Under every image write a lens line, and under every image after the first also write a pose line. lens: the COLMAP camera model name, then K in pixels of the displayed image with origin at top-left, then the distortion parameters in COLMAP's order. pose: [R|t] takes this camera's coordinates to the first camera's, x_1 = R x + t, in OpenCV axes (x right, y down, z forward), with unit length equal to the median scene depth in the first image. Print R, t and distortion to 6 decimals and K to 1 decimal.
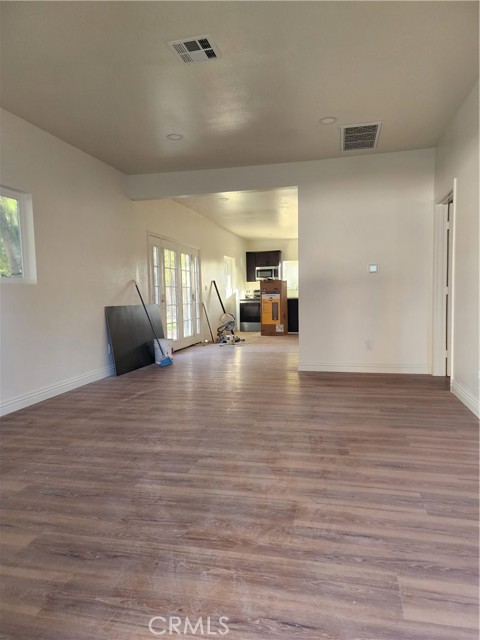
lens RADIAL K [[430.8, 0, 241.8], [0, 430.8, 320.2], [0, 0, 1]] dist [0.065018, -0.025961]
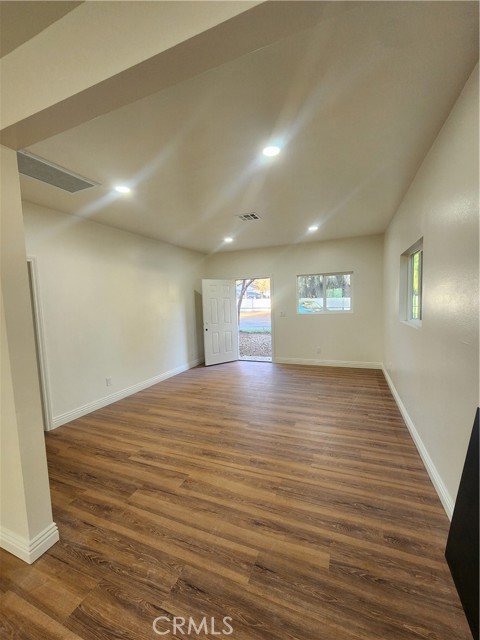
lens RADIAL K [[258.5, 0, 239.6], [0, 258.5, 321.6], [0, 0, 1]] dist [0.012975, 0.001395]
pose [[-0.985869, 0.042968, 0.161916, -0.237216], [0.065846, 0.988144, 0.138690, -0.286052], [-0.154037, 0.147391, -0.977010, 2.229722]]
